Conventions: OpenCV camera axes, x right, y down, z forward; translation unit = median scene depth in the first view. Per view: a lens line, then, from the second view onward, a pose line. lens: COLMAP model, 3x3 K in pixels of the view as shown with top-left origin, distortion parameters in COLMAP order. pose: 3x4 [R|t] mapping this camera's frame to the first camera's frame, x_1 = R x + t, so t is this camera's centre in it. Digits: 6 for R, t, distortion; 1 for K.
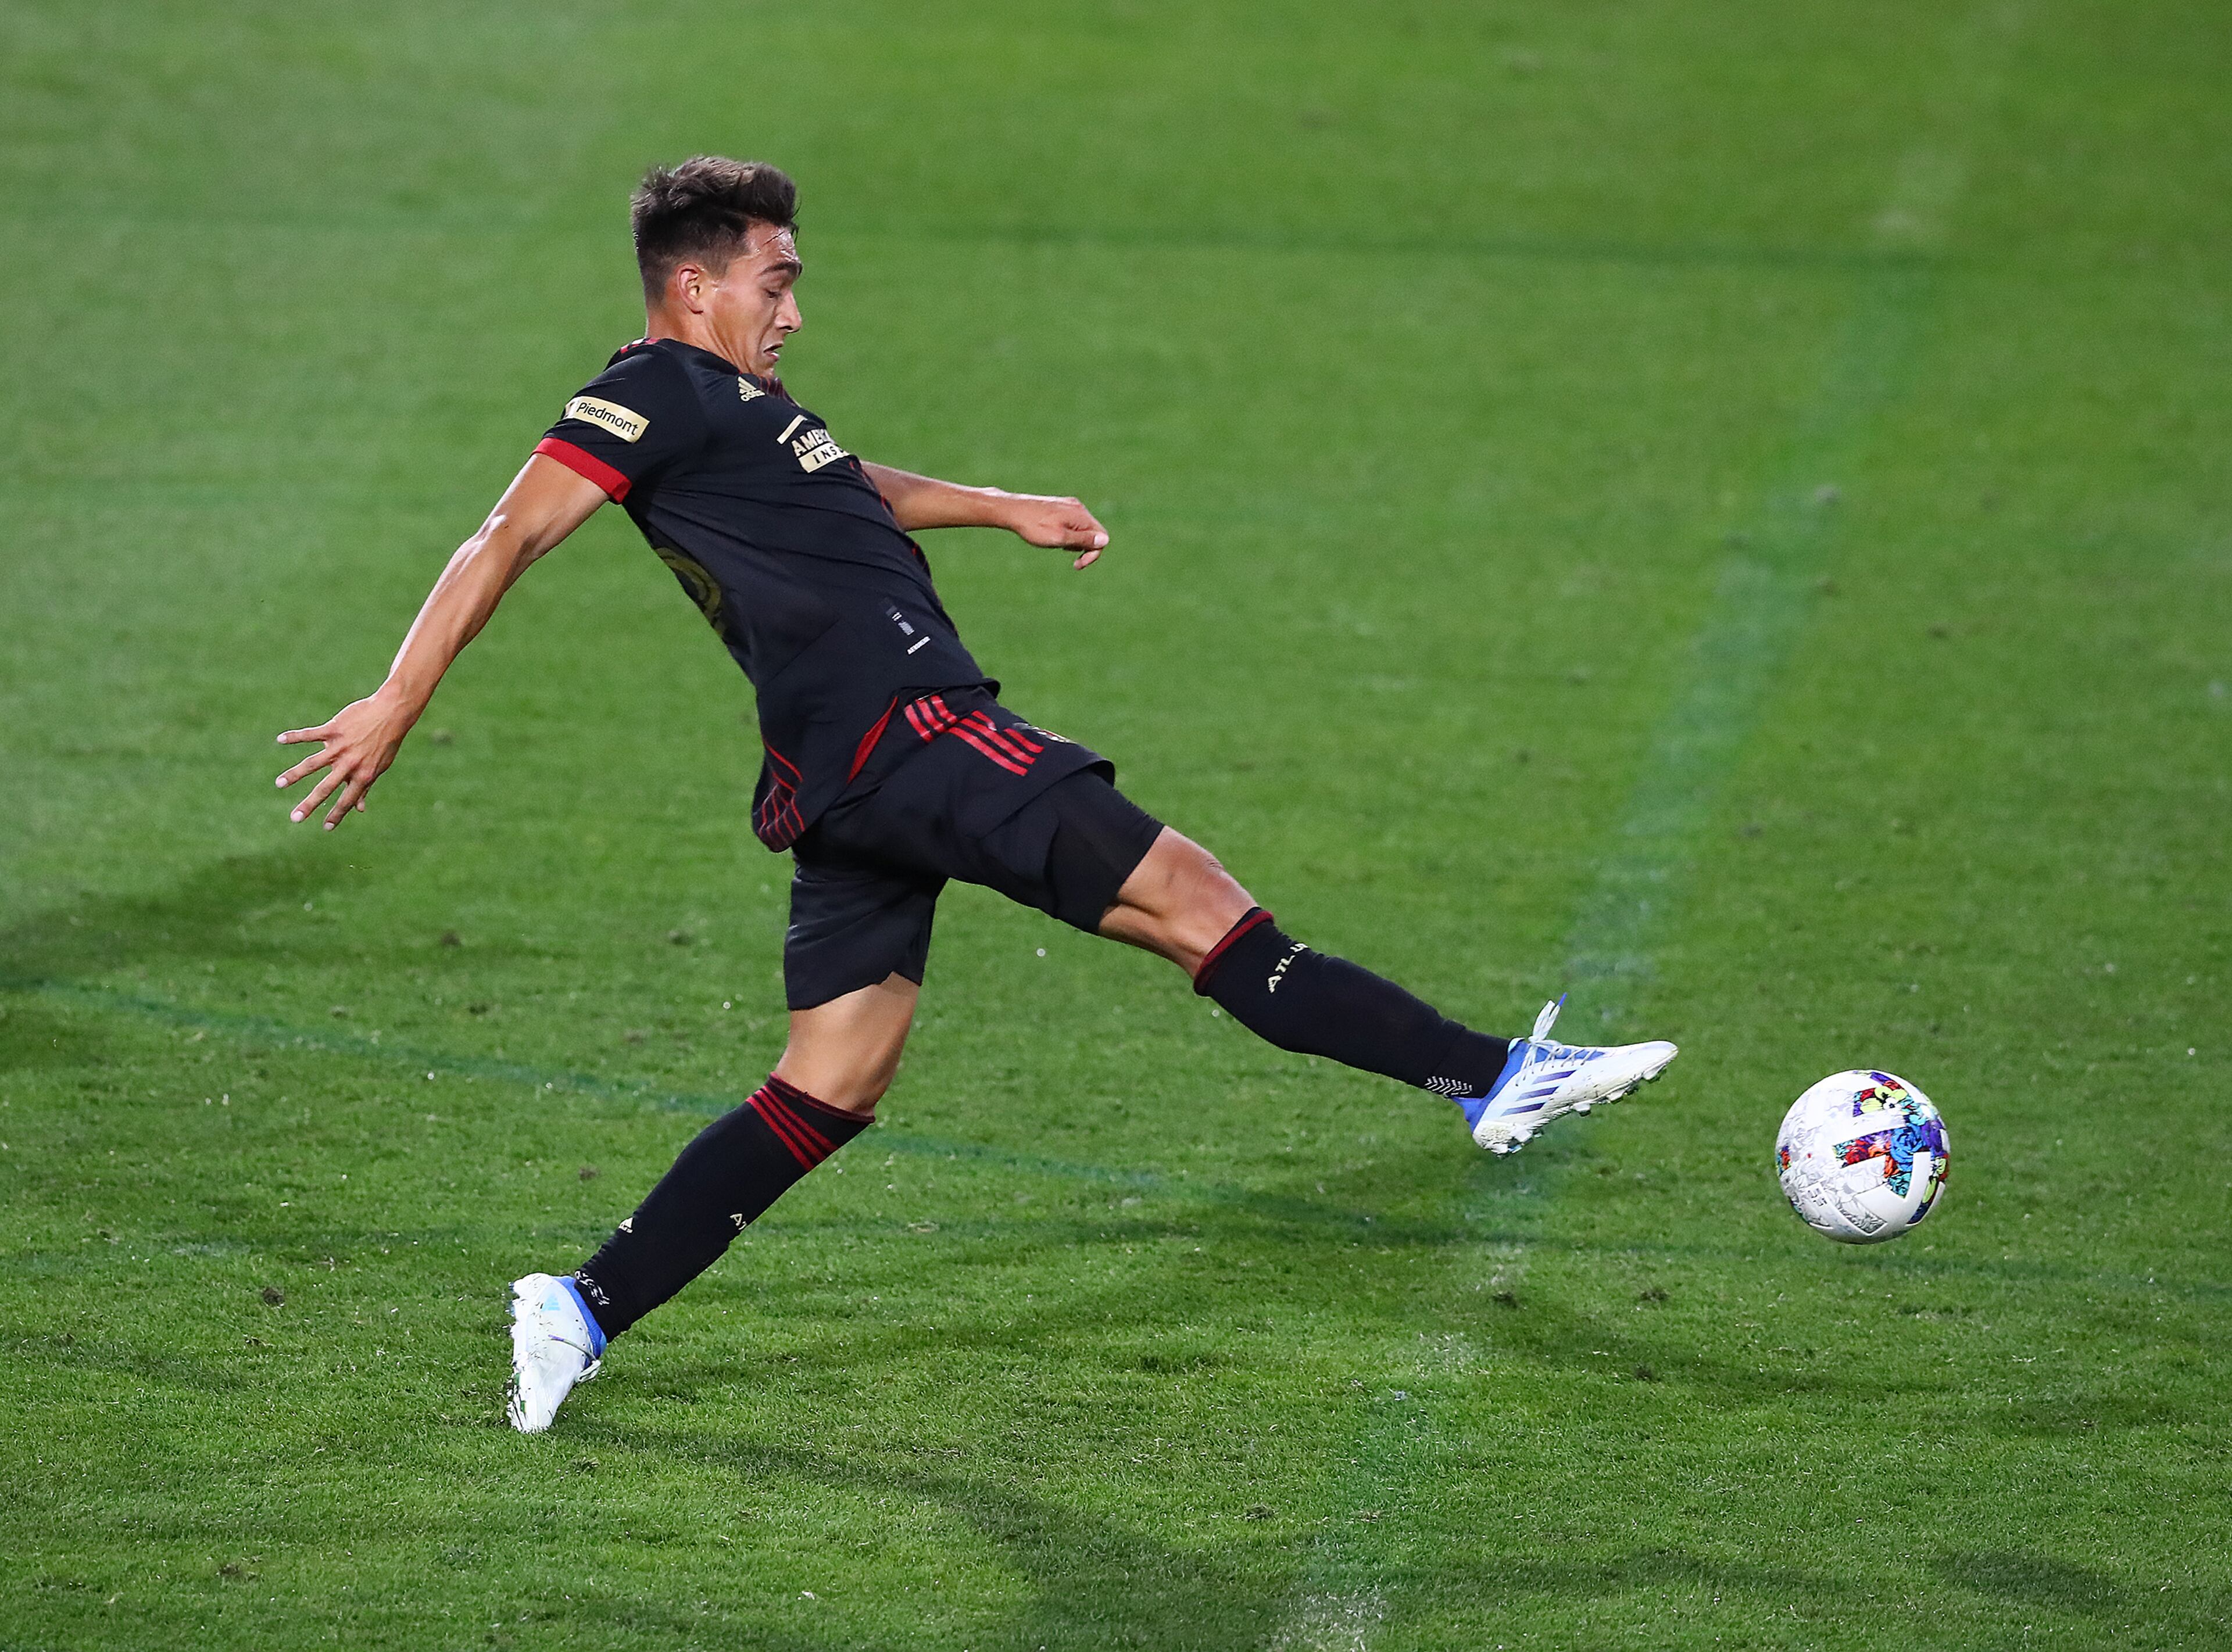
lens RADIAL K [[893.6, 0, 1116.0], [0, 893.6, 812.5], [0, 0, 1]] dist [-0.011619, 0.000459]
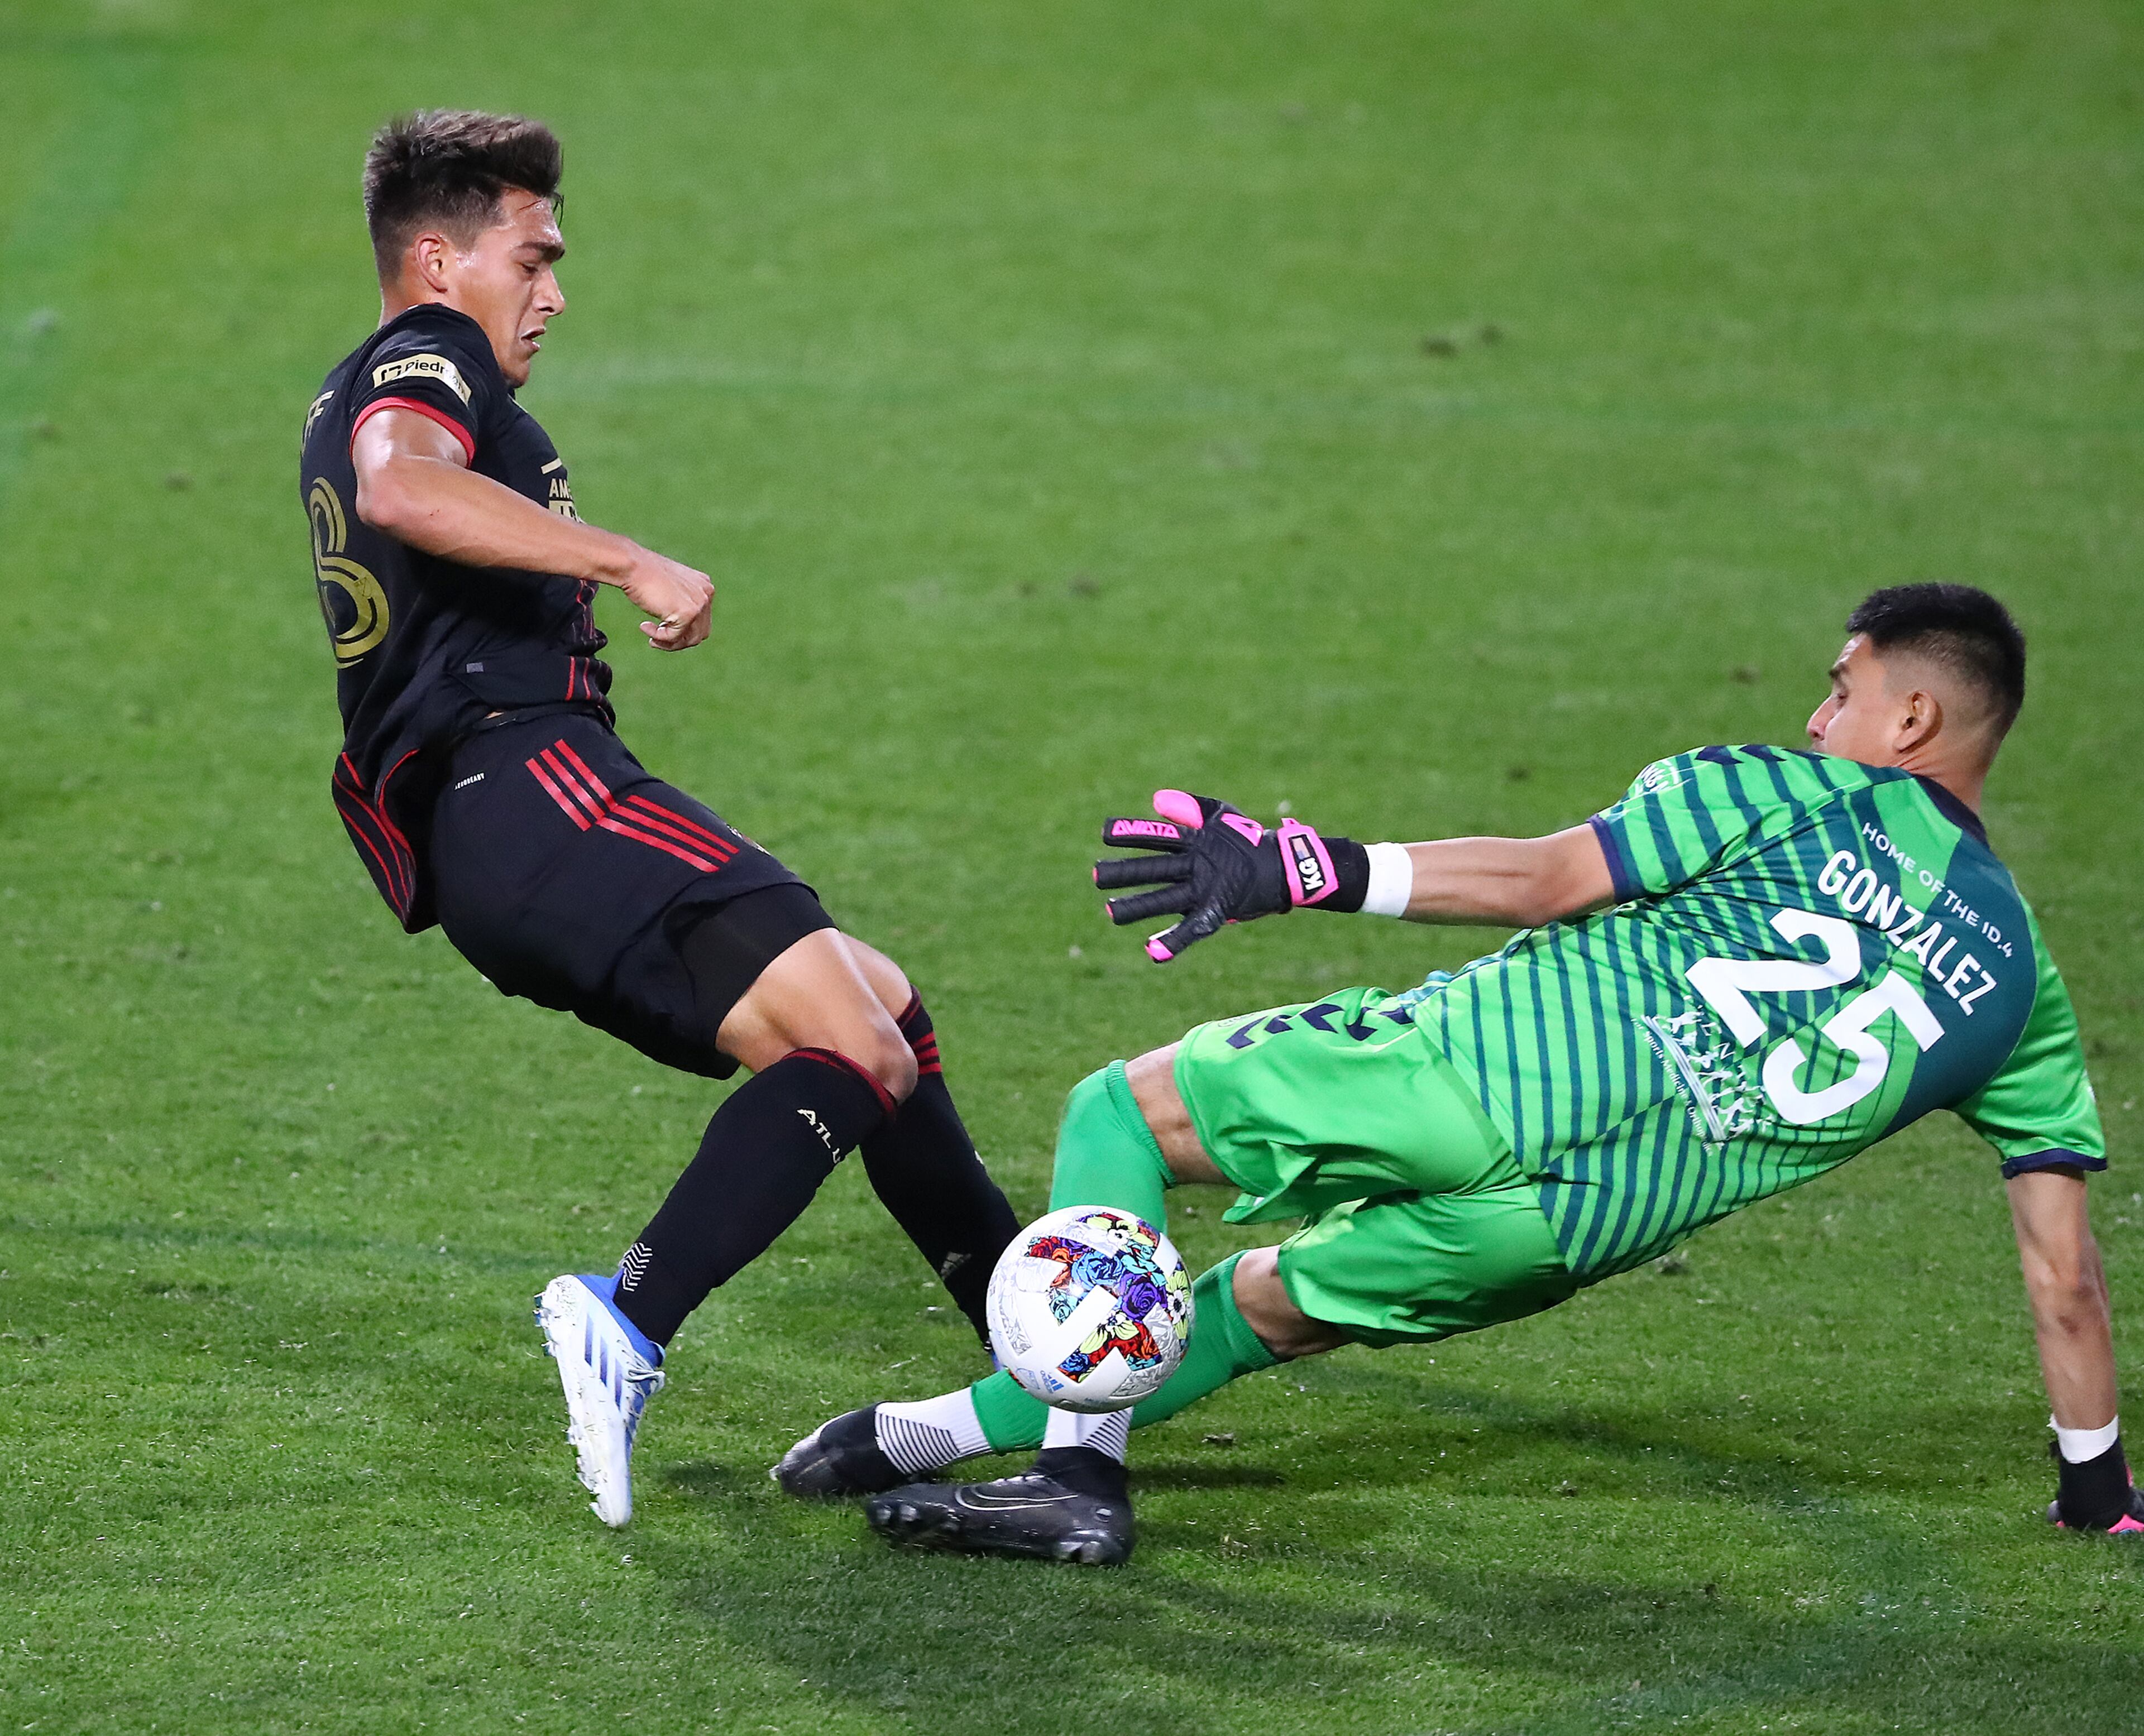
lens RADIAL K [[1017.0, 0, 1071.1], [0, 1017.0, 882.1], [0, 0, 1]] dist [-0.010947, 0.000118]
pose [[0.999191, -0.011531, 0.038541, 1.740225], [0.011335, 0.999922, 0.005303, 0.181027], [-0.038599, -0.004862, 0.999243, 0.007792]]
